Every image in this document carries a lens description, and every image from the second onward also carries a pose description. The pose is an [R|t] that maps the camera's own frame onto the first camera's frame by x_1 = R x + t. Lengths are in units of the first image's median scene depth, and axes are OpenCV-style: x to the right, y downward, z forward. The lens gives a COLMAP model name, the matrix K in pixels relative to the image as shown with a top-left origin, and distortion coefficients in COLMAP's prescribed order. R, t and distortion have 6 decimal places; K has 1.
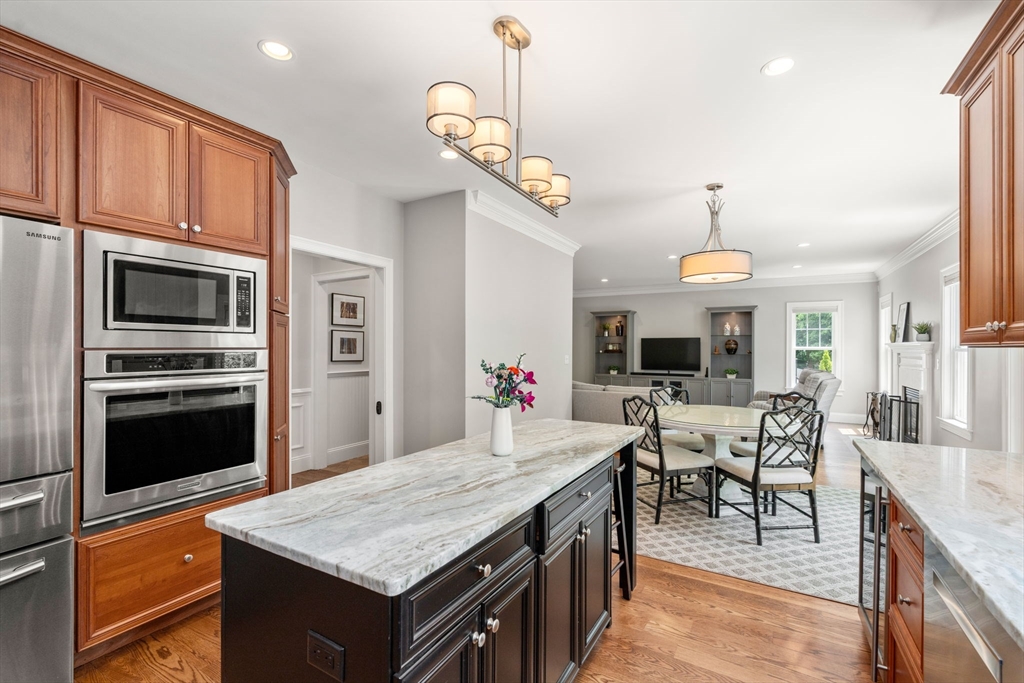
lens RADIAL K [[460.7, 0, 513.0], [0, 460.7, 344.3], [0, 0, 1]] dist [0.000493, -0.000346]
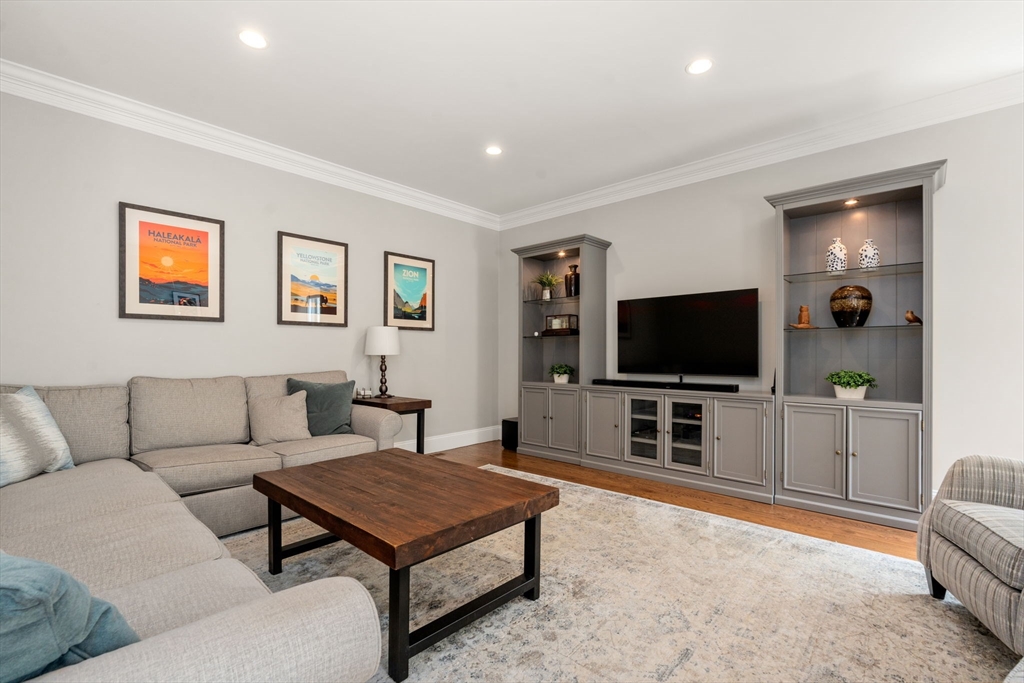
lens RADIAL K [[460.7, 0, 514.7], [0, 460.7, 349.4], [0, 0, 1]] dist [0.000493, -0.000346]
pose [[0.975662, -0.002933, -0.219261, 0.348291], [0.001256, 0.999969, -0.007790, 0.045046], [0.219277, 0.007325, 0.975635, 0.697934]]
